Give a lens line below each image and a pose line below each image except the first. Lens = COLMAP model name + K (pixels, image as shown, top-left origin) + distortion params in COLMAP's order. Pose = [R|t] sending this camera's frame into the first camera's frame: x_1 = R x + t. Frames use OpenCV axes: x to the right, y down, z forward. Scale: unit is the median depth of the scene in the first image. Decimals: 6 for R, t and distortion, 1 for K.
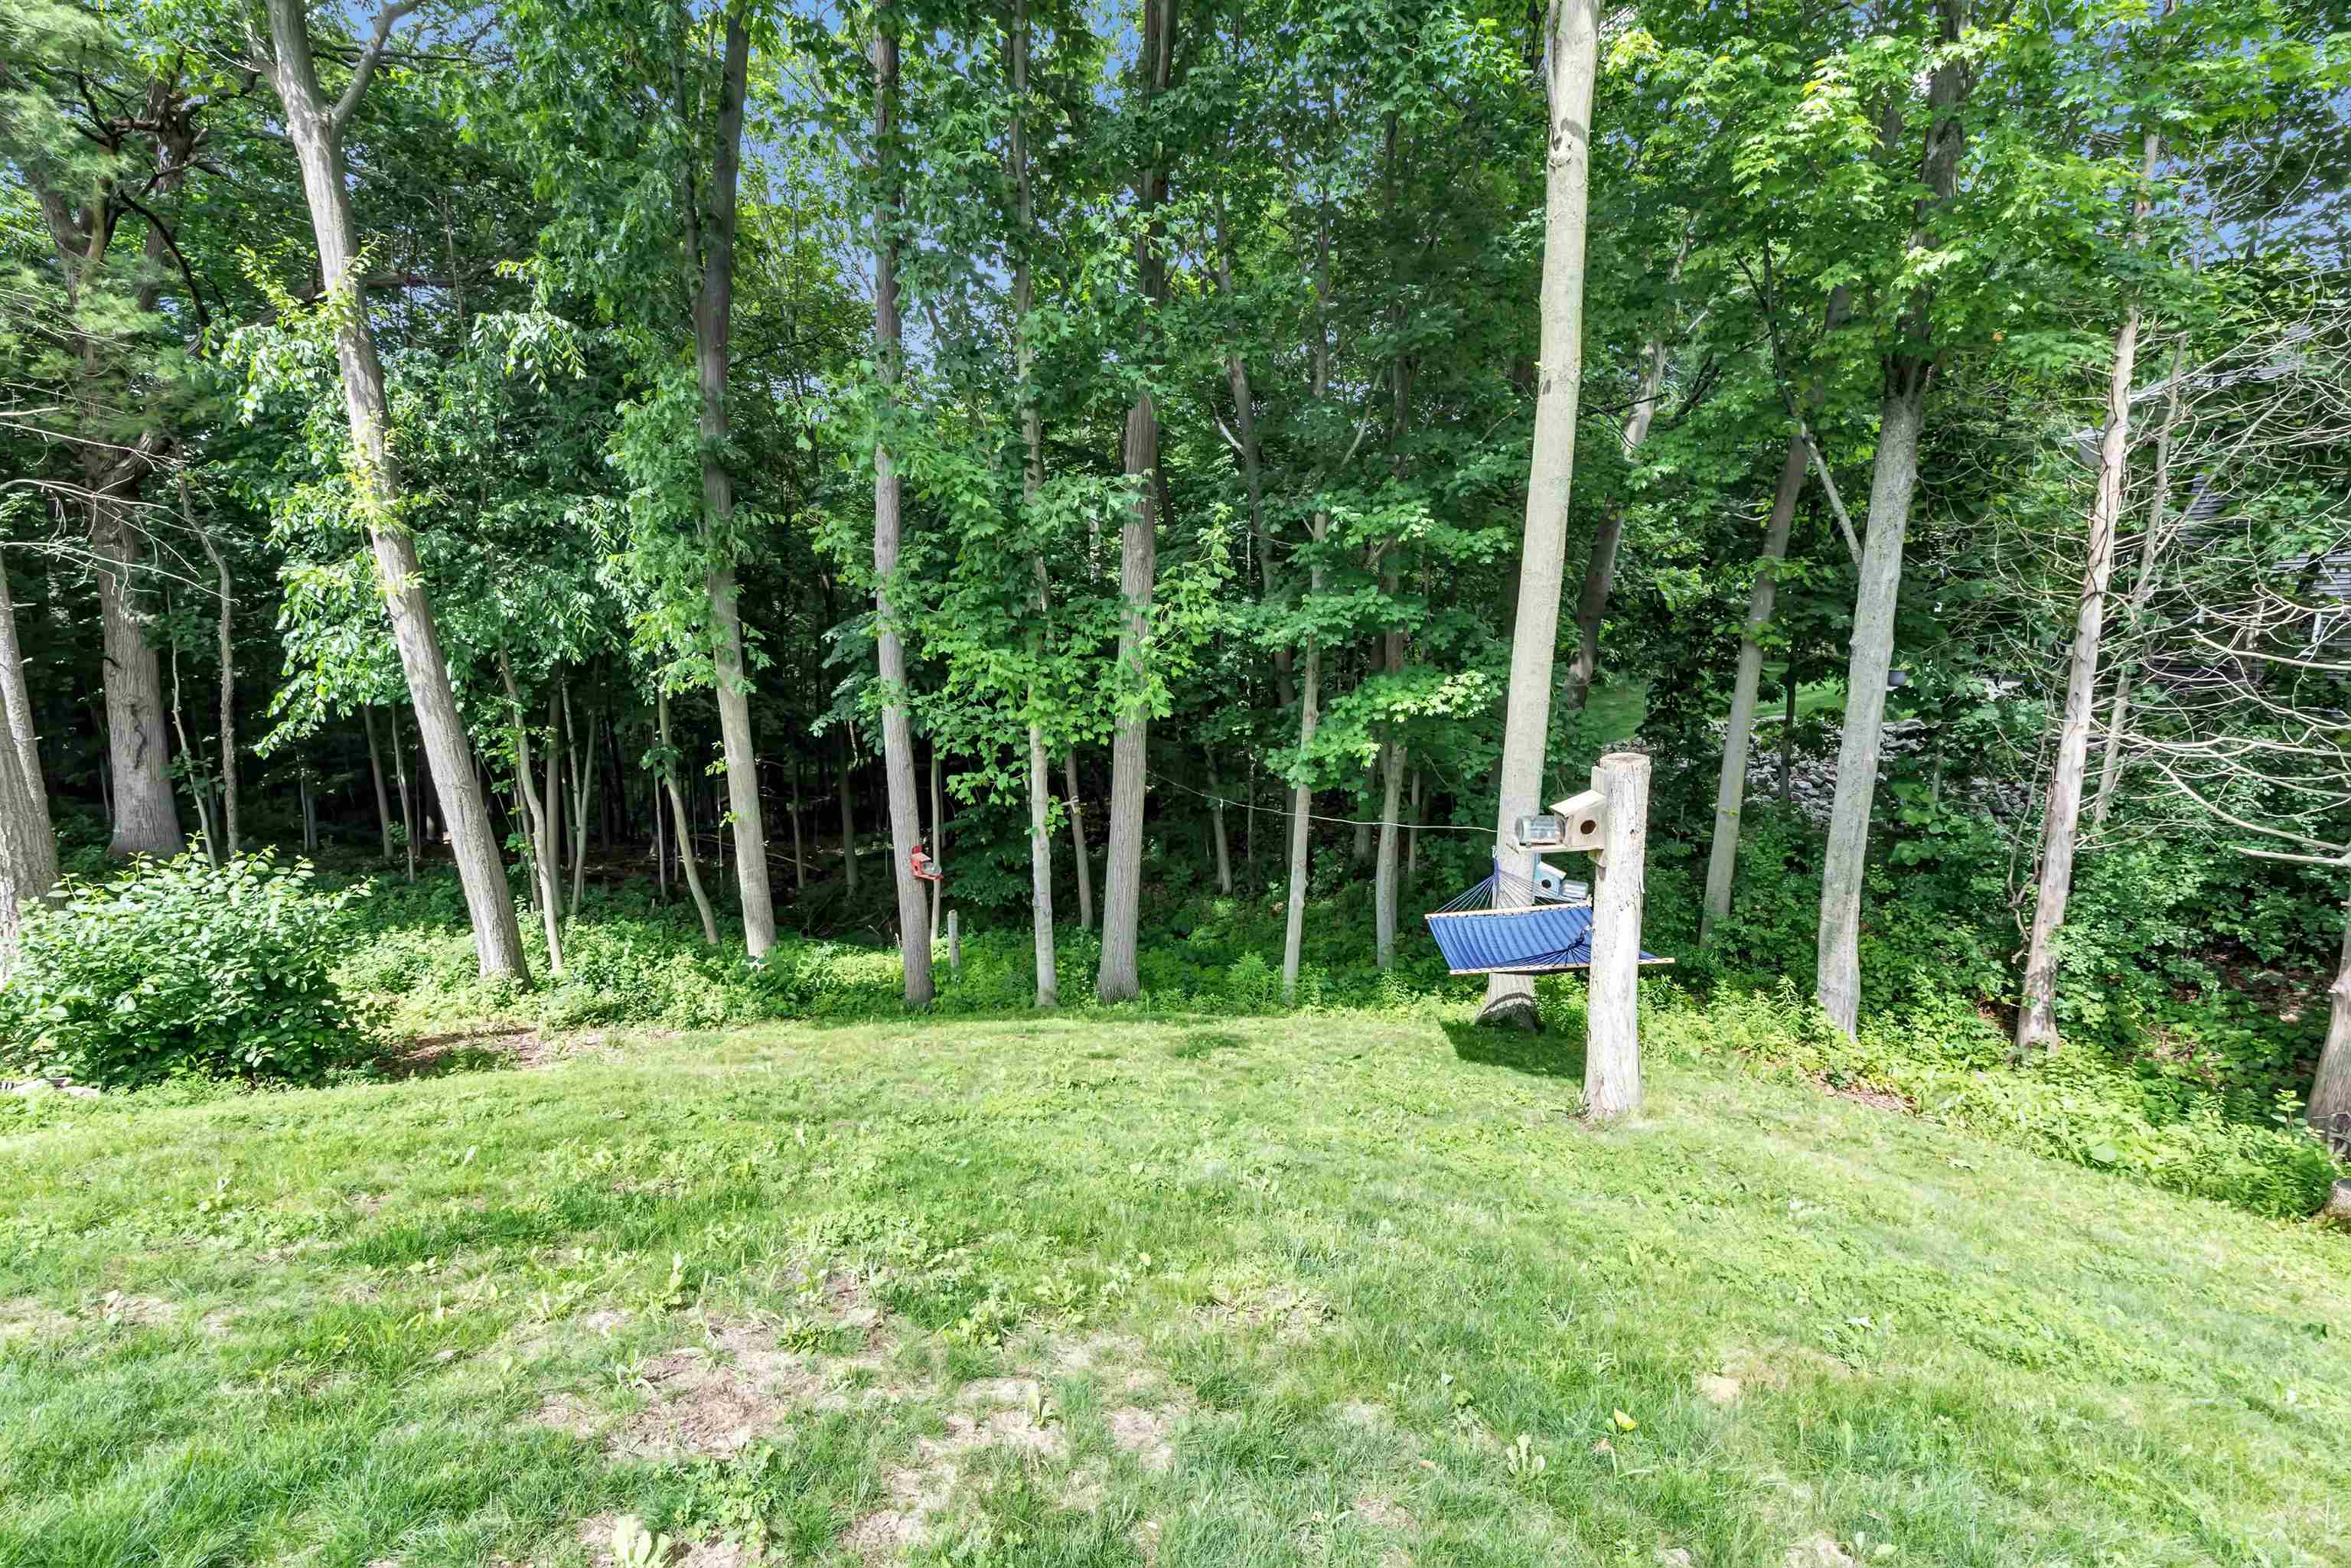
lens RADIAL K [[952.1, 0, 1177.1], [0, 952.1, 794.0], [0, 0, 1]] dist [-0.001561, 0.000074]
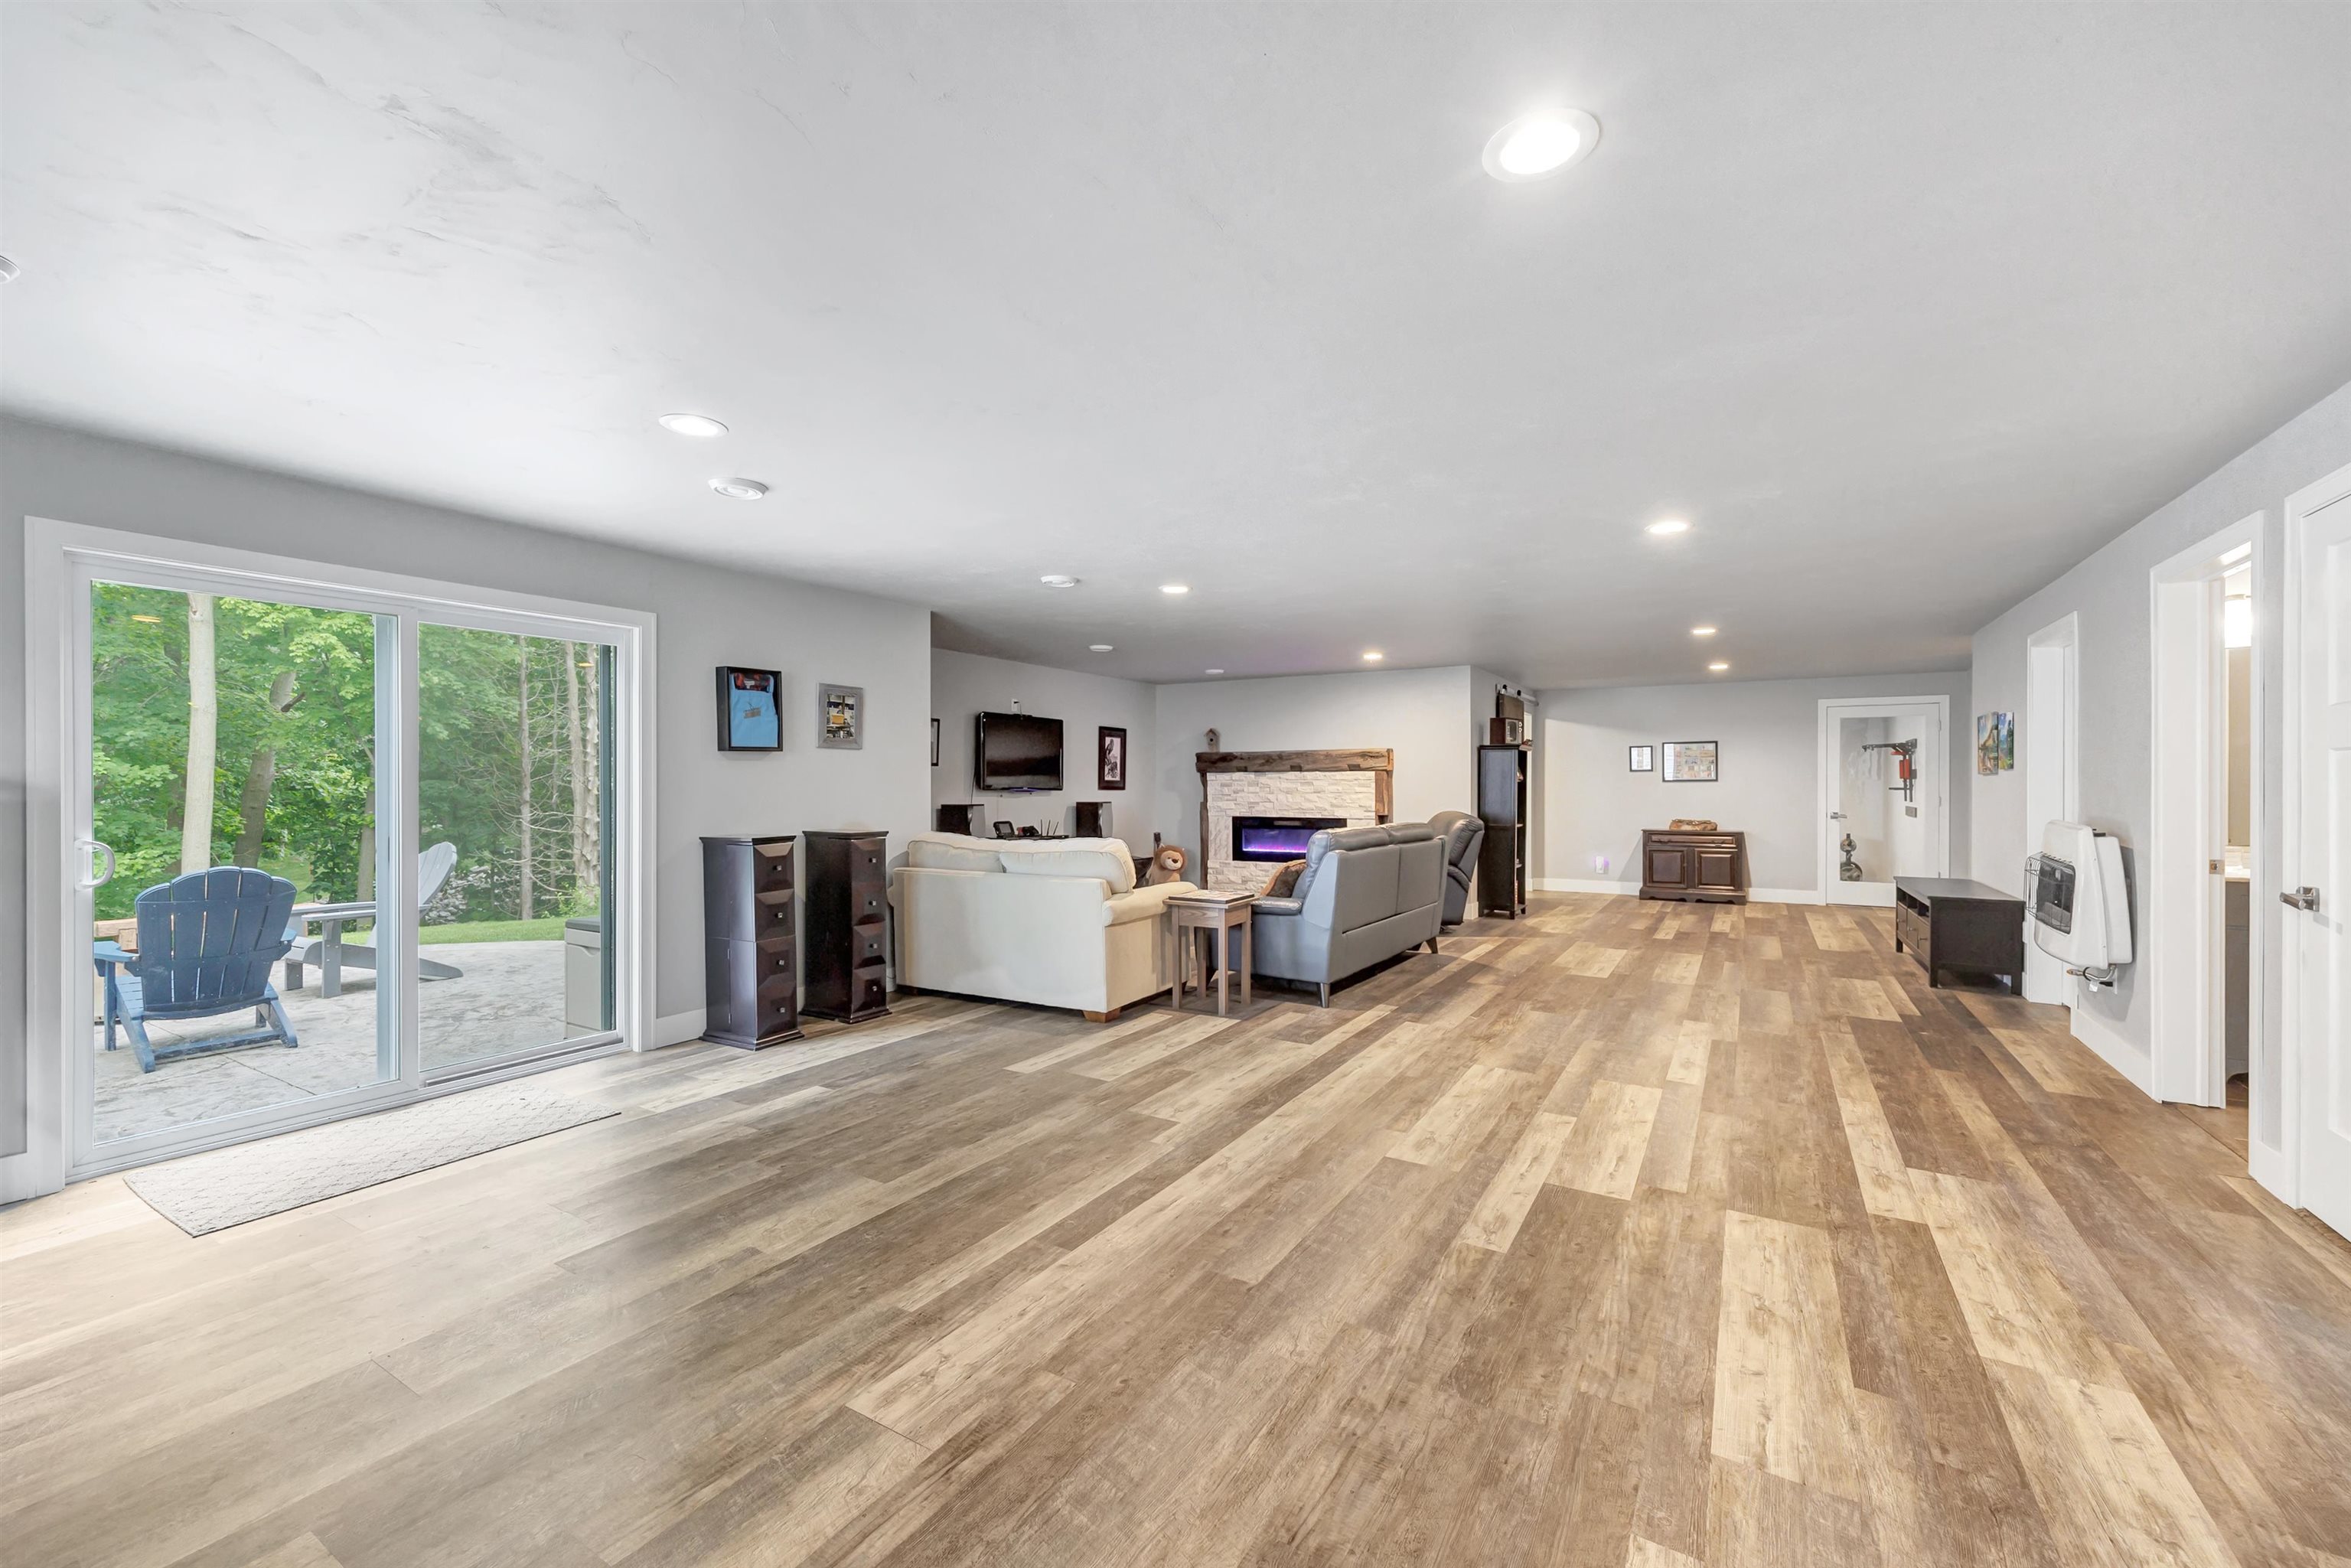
lens RADIAL K [[952.1, 0, 1180.1], [0, 952.1, 789.1], [0, 0, 1]] dist [-0.001561, 0.000074]
pose [[0.402842, 0.004719, 0.915257, -0.437648], [0.163641, 0.983503, -0.077096, 0.171622], [-0.900522, 0.180831, 0.395424, -1.170784]]
